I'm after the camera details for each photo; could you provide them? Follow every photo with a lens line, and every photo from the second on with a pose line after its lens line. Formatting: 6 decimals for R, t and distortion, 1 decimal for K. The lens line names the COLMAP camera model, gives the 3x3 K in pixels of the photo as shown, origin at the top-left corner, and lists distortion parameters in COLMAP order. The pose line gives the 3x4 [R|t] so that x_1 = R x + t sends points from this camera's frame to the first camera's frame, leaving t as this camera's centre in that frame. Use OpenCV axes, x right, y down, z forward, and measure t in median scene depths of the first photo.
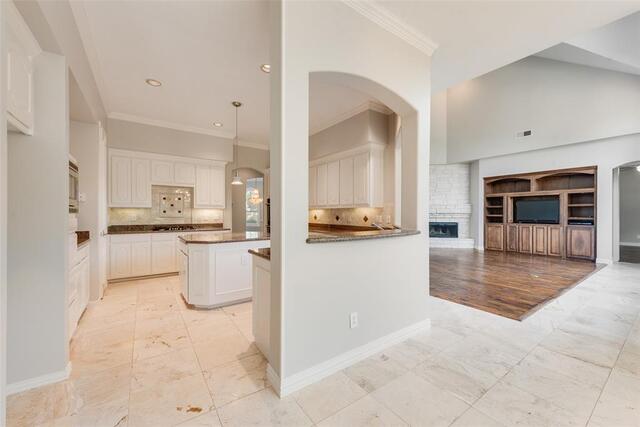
lens RADIAL K [[250.9, 0, 318.0], [0, 250.9, 213.6], [0, 0, 1]] dist [0.007500, -0.002330]
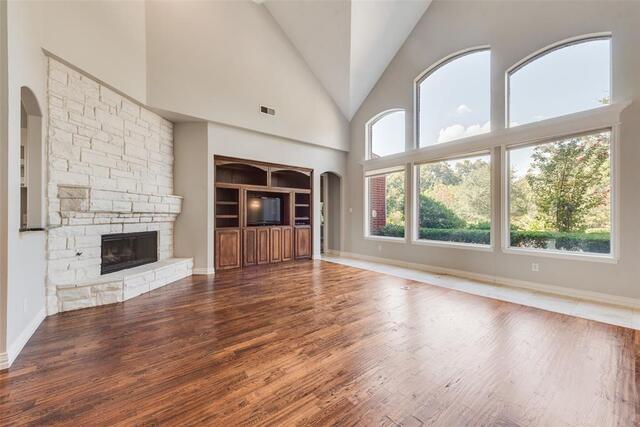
lens RADIAL K [[250.9, 0, 317.4], [0, 250.9, 214.6], [0, 0, 1]] dist [0.007500, -0.002330]
pose [[-0.074882, -0.000012, 0.997192, 0.036213], [-0.000425, 1.000000, -0.000019, 0.003846], [-0.997192, -0.000425, -0.074882, 1.043374]]
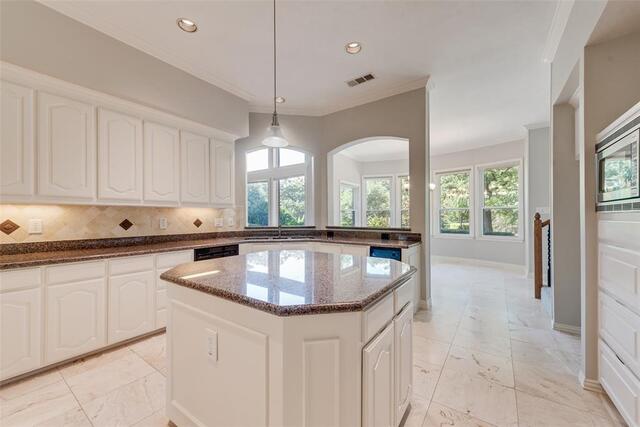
lens RADIAL K [[250.9, 0, 313.4], [0, 250.9, 217.1], [0, 0, 1]] dist [0.007500, -0.002330]
pose [[-0.325456, -0.000843, 0.945557, -0.494126], [0.003639, 0.999991, 0.002144, 0.002027], [-0.945550, 0.004139, -0.325450, 0.717746]]
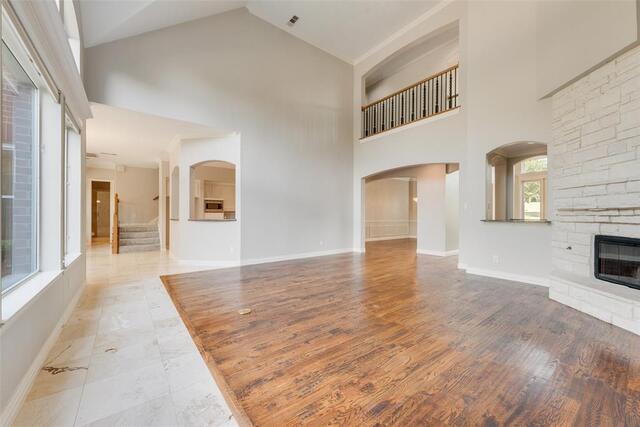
lens RADIAL K [[250.9, 0, 320.0], [0, 250.9, 214.8], [0, 0, 1]] dist [0.007500, -0.002330]
pose [[0.045866, -0.005849, -0.998930, 1.145647], [0.000379, 0.999983, -0.005838, 0.012236], [0.998948, -0.000111, 0.045868, 0.892496]]
